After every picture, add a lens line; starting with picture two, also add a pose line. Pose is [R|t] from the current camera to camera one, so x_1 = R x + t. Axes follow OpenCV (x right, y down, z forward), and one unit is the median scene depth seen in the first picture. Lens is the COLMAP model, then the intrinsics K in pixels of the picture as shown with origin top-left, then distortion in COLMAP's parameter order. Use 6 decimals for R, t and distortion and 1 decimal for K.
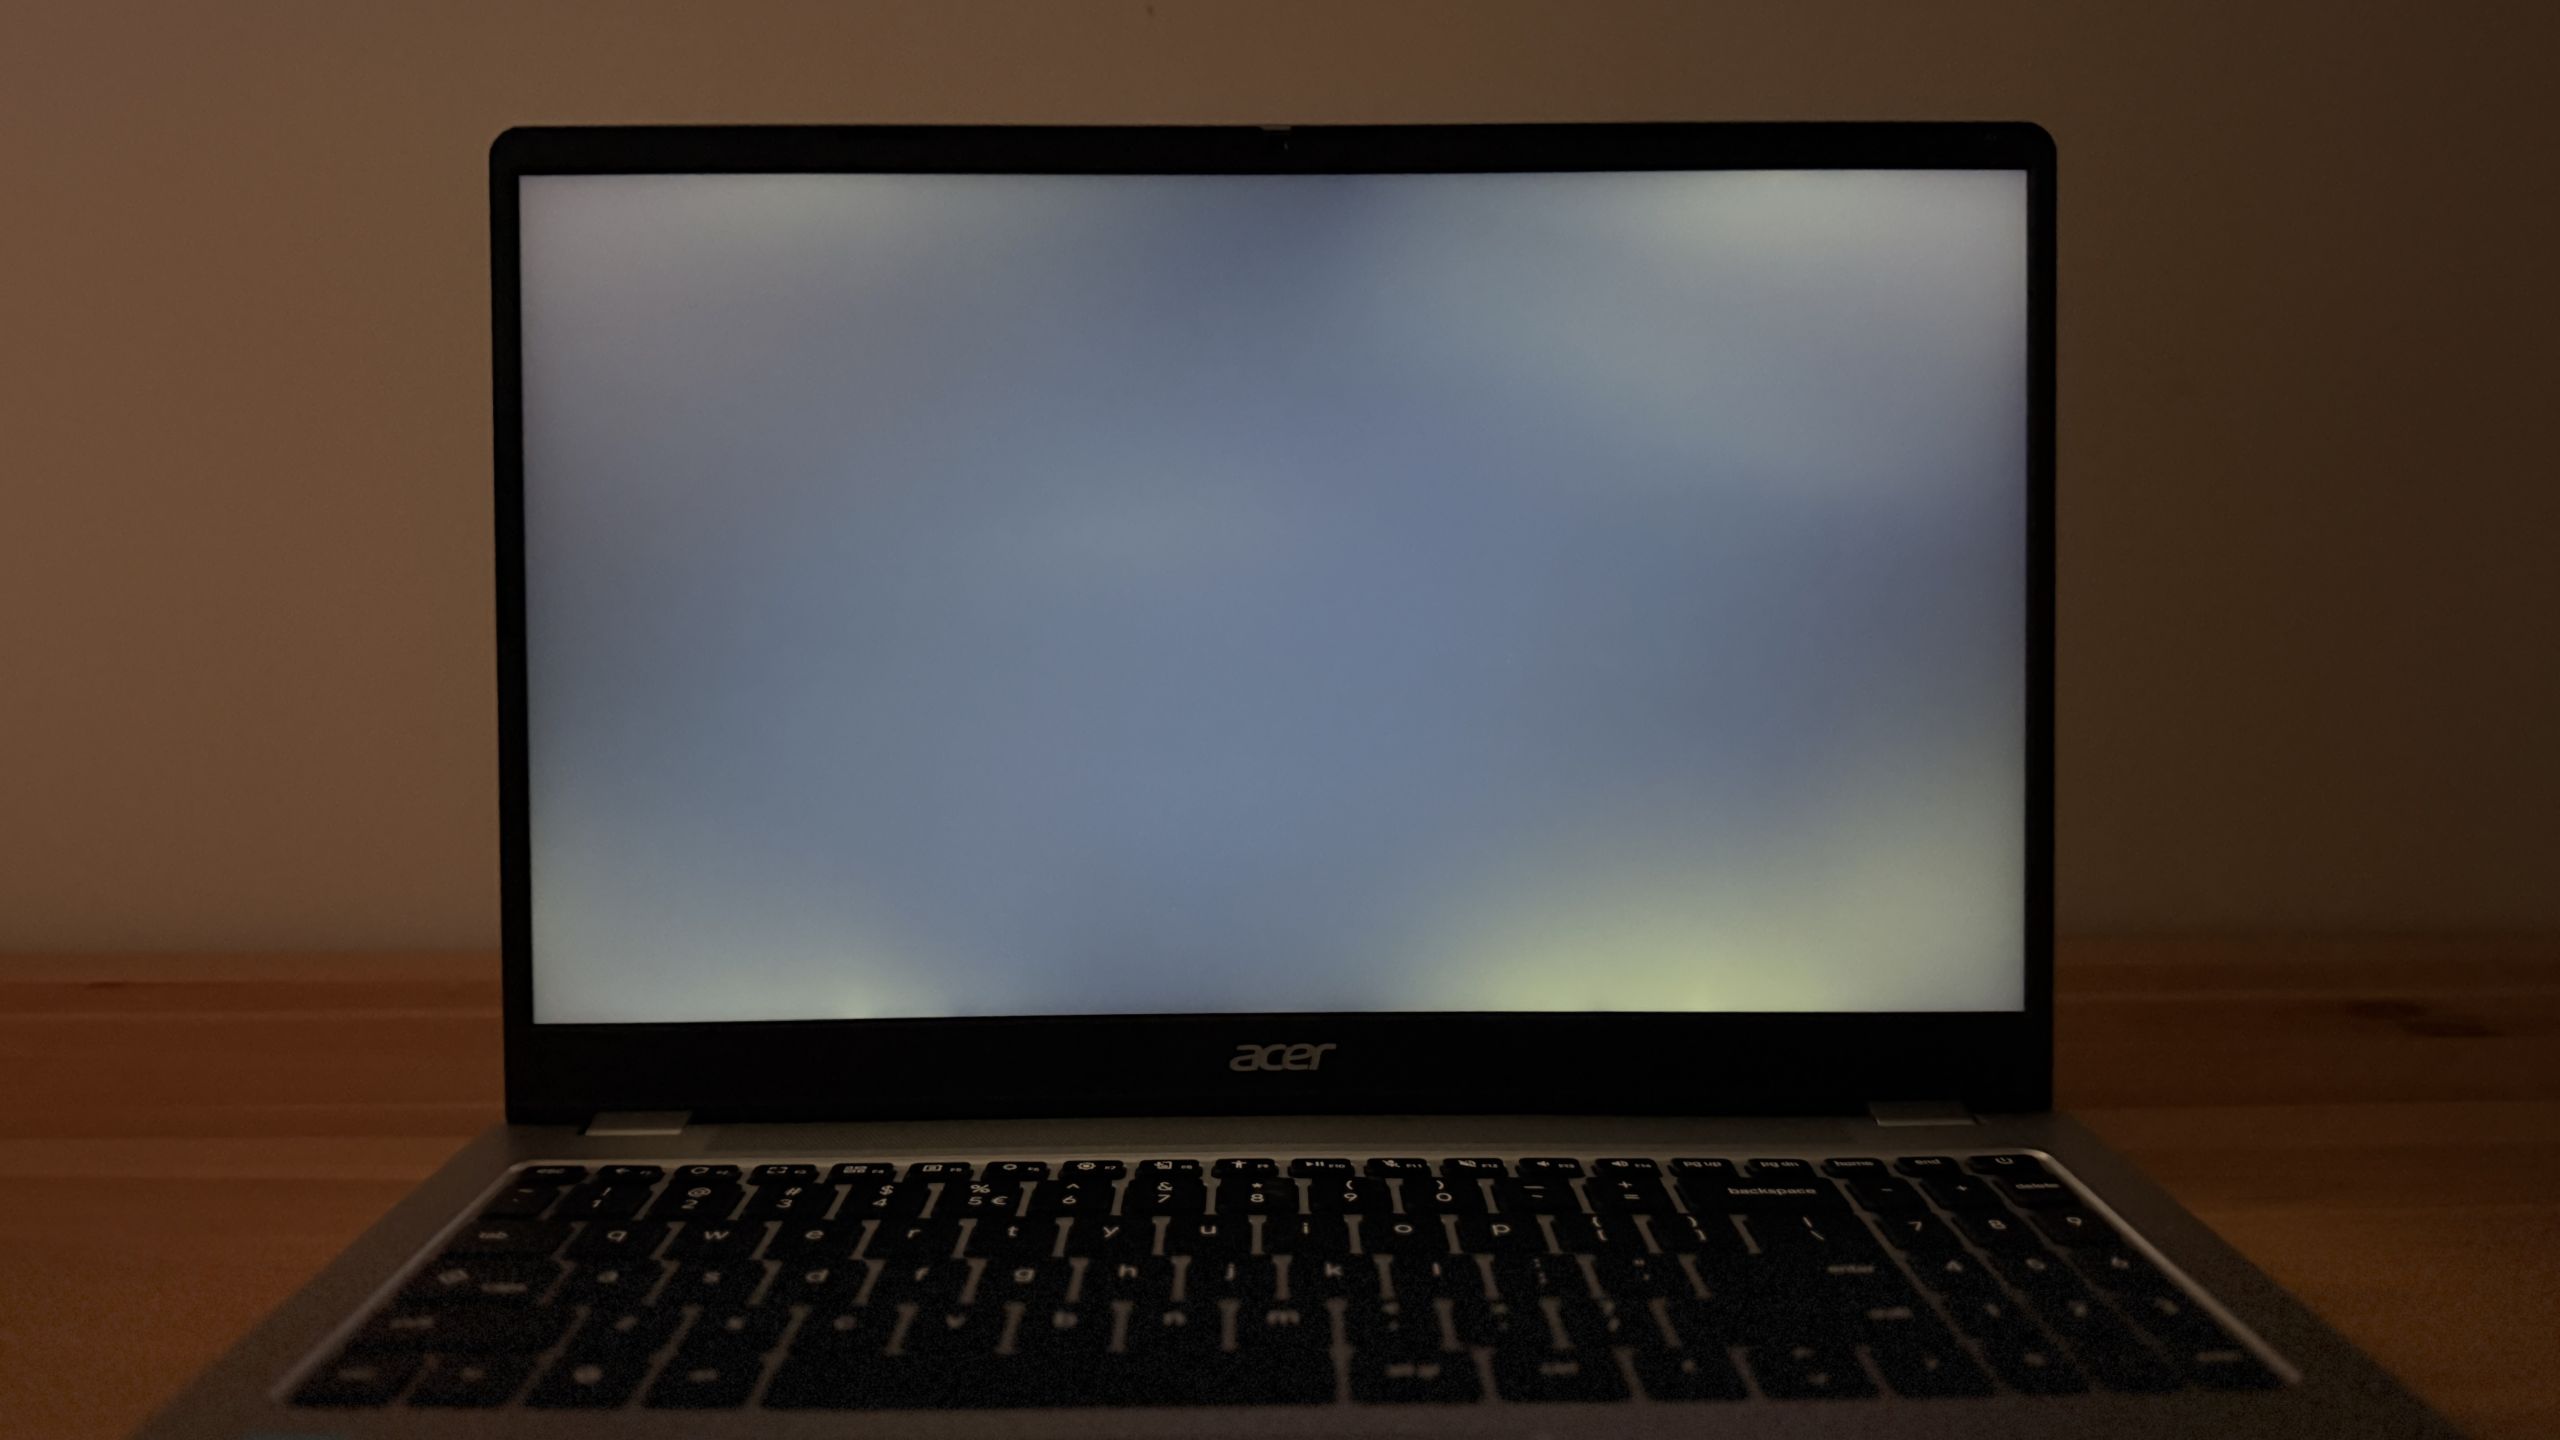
lens RADIAL K [[1826.5, 0, 1303.1], [0, 1826.5, 768.4], [0, 0, 1]] dist [0.060930, -0.018462]
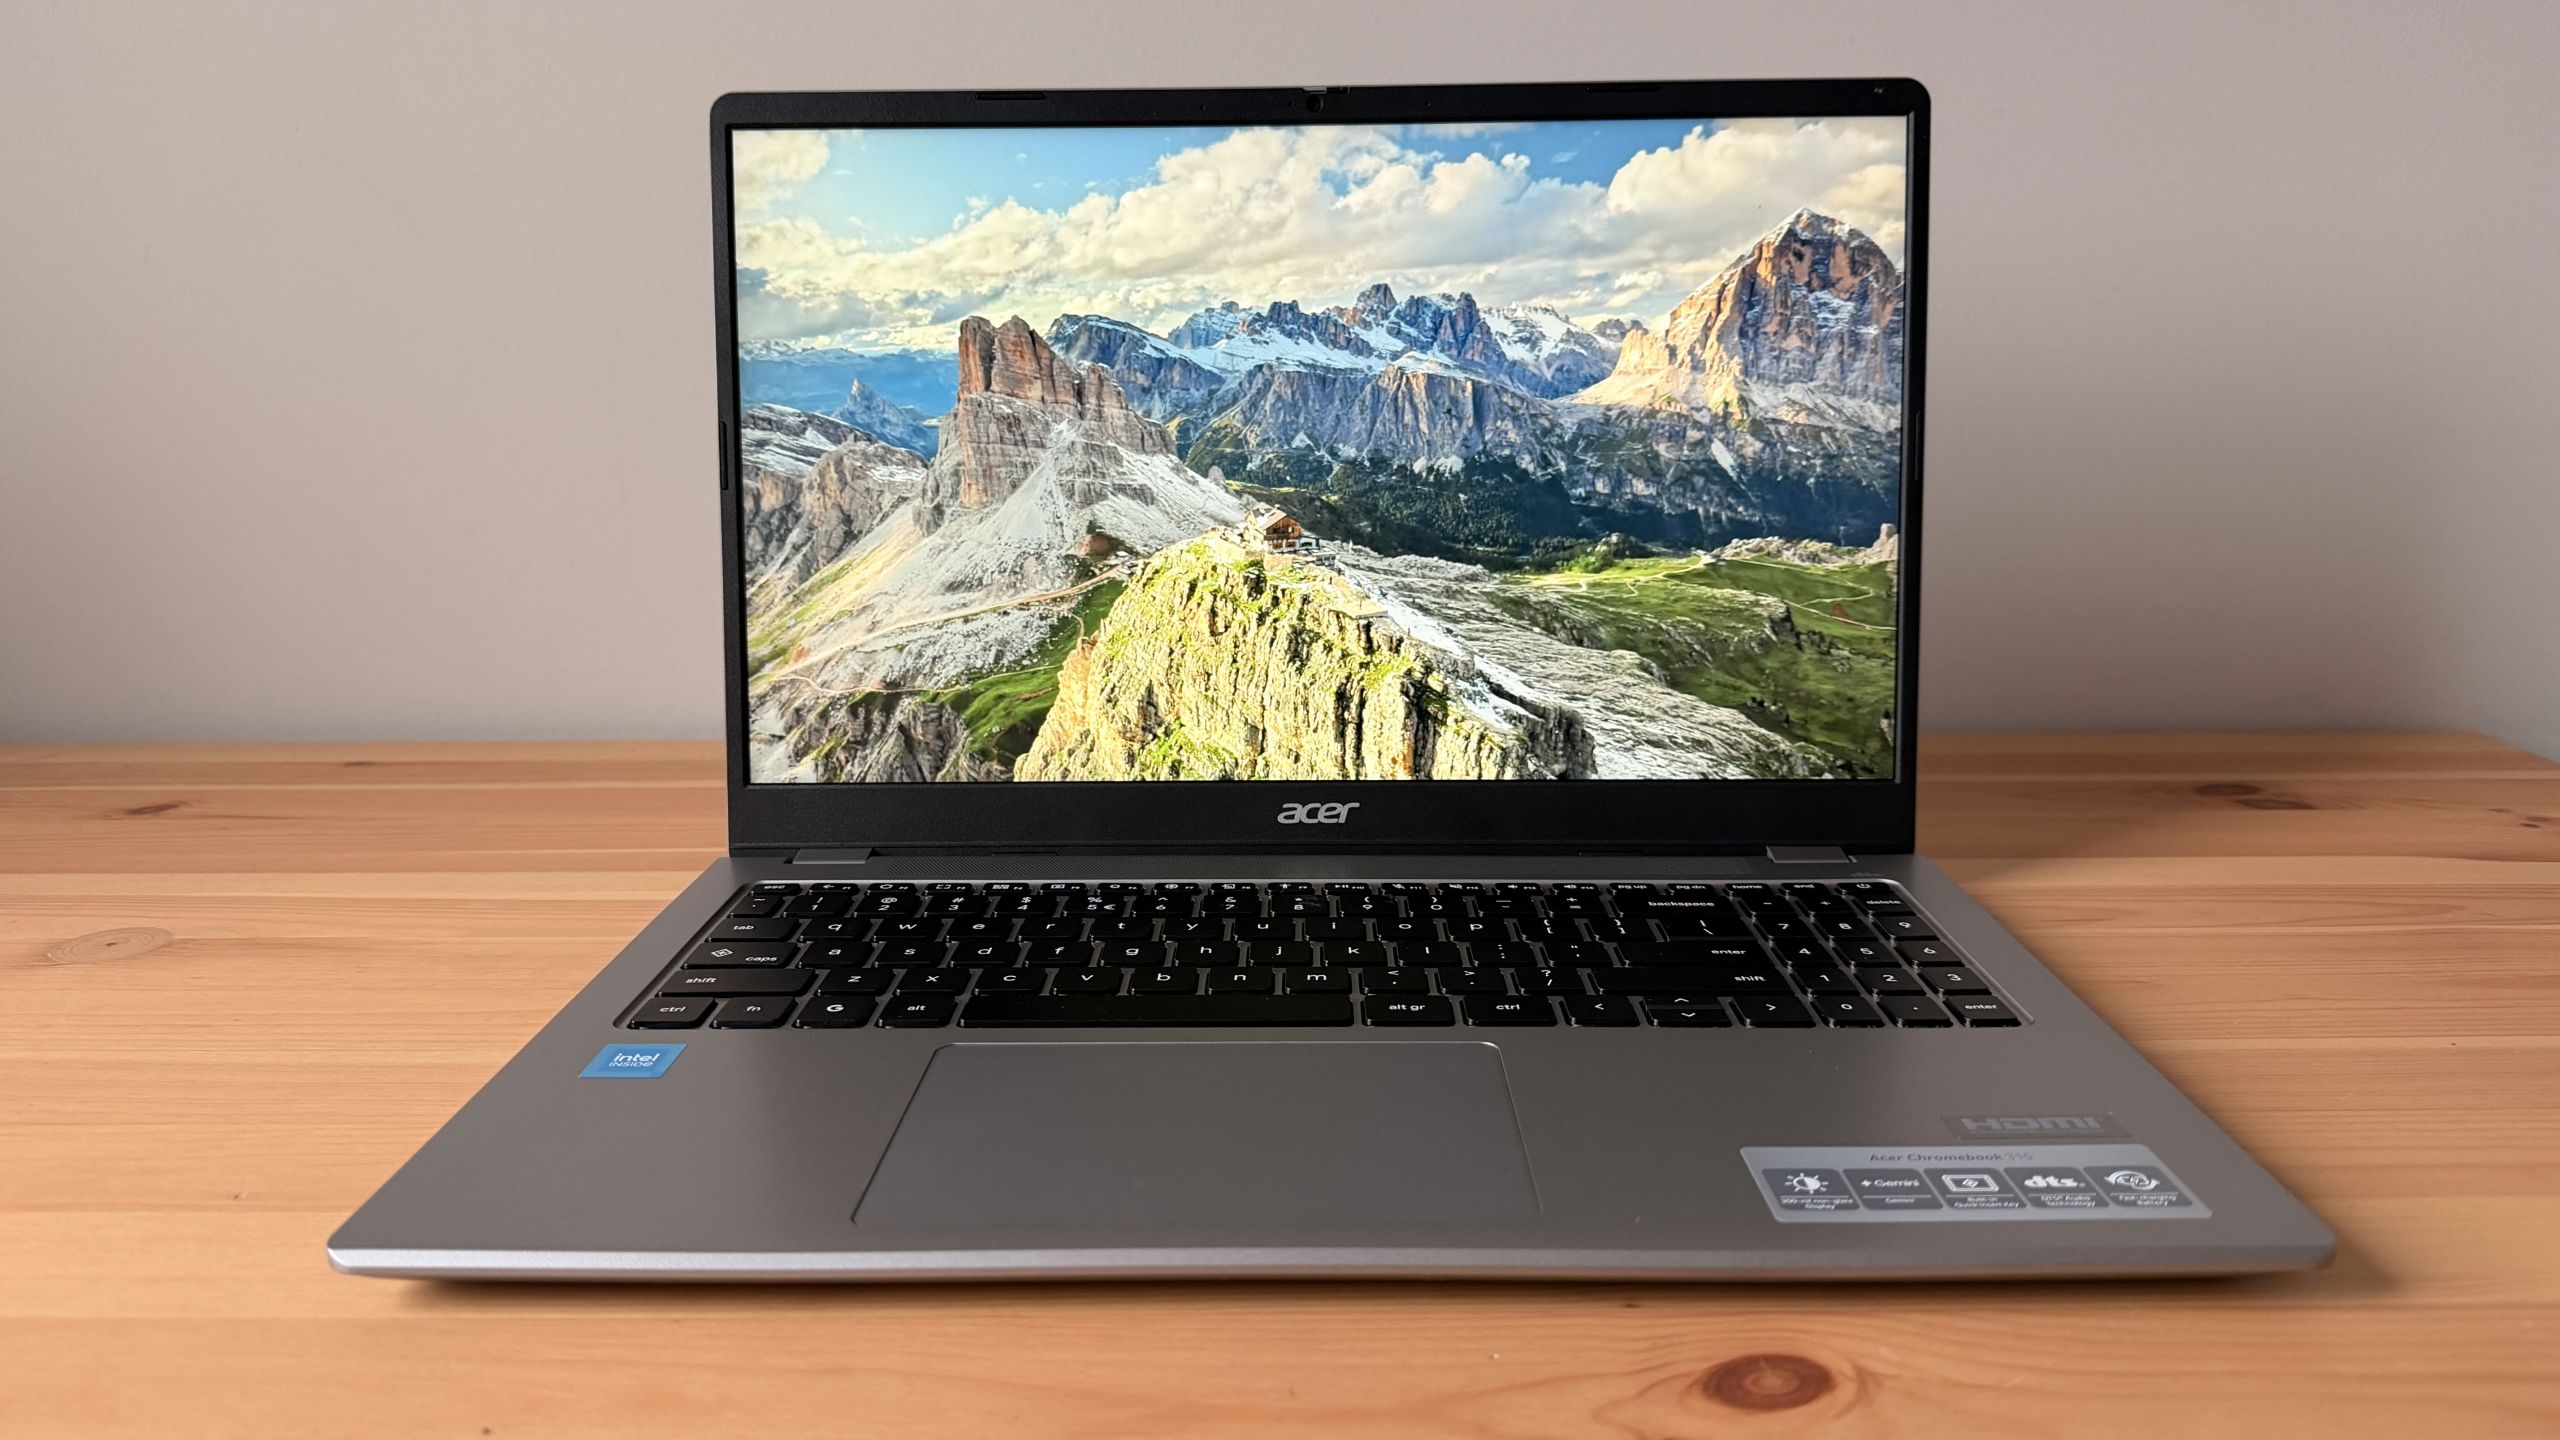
lens RADIAL K [[1826.5, 0, 1286.4], [0, 1826.5, 727.2], [0, 0, 1]] dist [0.060930, -0.018462]
pose [[0.999502, 0.003345, -0.031390, 0.007702], [-0.001179, 0.997632, 0.068764, 0.008669], [0.031545, -0.068693, 0.997139, -0.335757]]
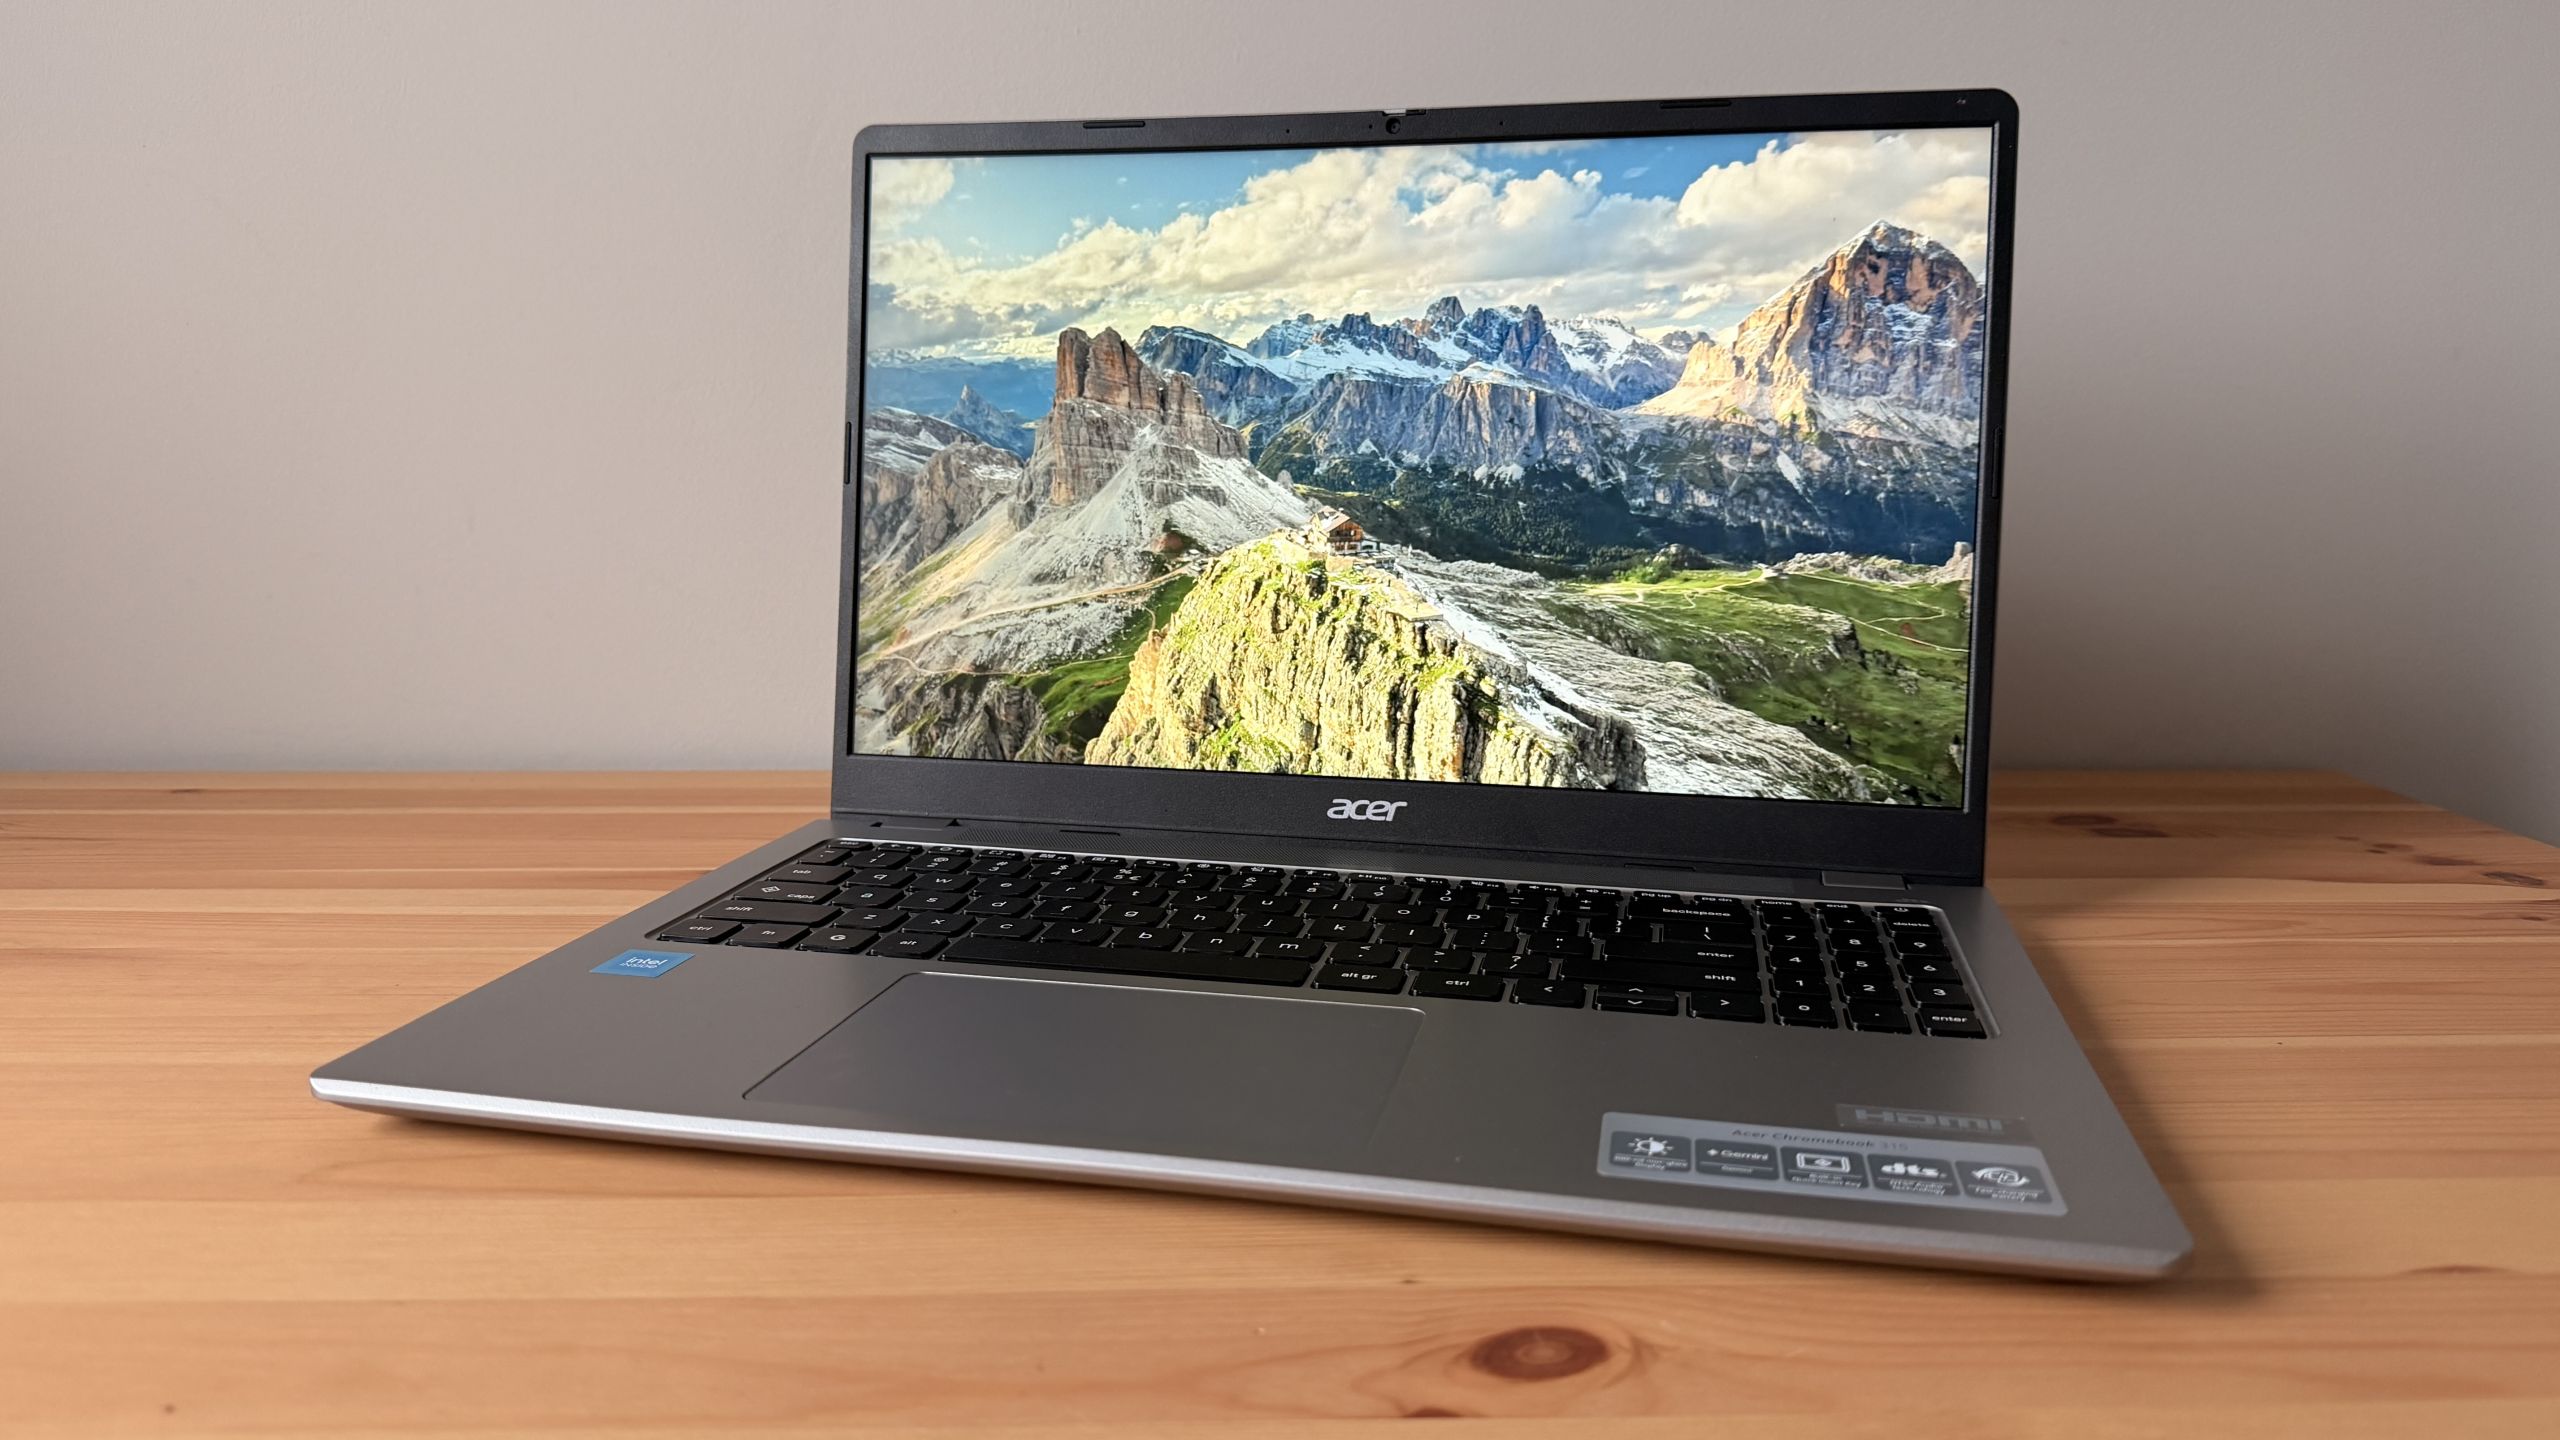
lens RADIAL K [[1826.5, 0, 1276.9], [0, 1826.5, 712.4], [0, 0, 1]] dist [0.060930, -0.018462]
pose [[0.971502, 0.047515, -0.232221, 0.262829], [-0.045351, 0.998864, 0.014652, 0.081015], [0.232653, -0.003703, 0.972553, -0.347106]]
